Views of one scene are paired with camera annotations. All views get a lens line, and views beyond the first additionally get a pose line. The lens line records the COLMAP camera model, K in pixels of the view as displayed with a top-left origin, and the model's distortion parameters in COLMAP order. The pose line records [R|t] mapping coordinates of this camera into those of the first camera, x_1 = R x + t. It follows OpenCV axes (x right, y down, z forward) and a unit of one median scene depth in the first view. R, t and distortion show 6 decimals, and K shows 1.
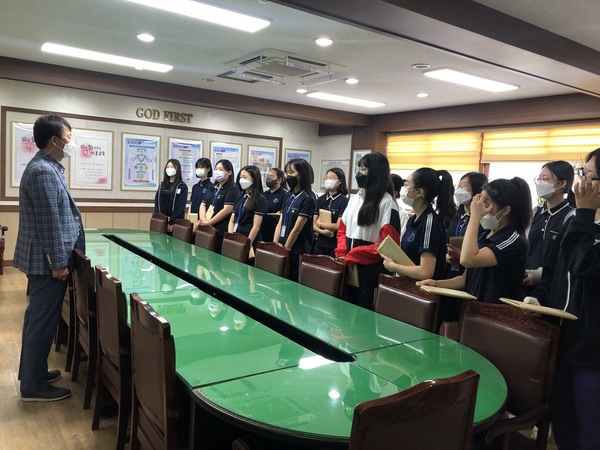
lens RADIAL K [[493.4, 0, 300.5], [0, 493.4, 213.3], [0, 0, 1]] dist [0.048859, -0.041204]
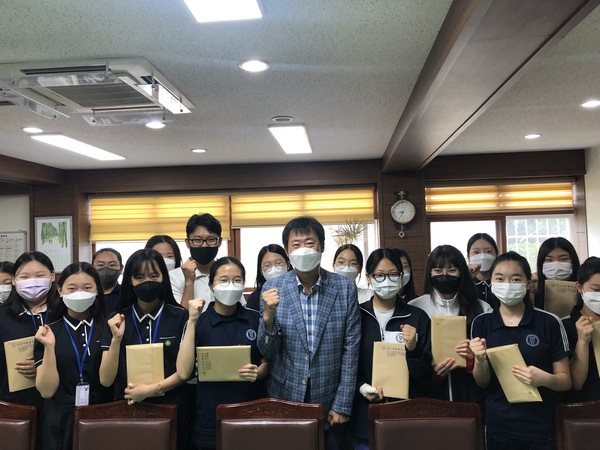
lens RADIAL K [[493.4, 0, 298.0], [0, 493.4, 225.7], [0, 0, 1]] dist [0.048859, -0.041204]
pose [[0.661952, -0.048002, 0.748007, -0.228647], [0.111706, 0.993120, -0.035122, -0.062288], [-0.741176, 0.106806, 0.662760, 0.315172]]
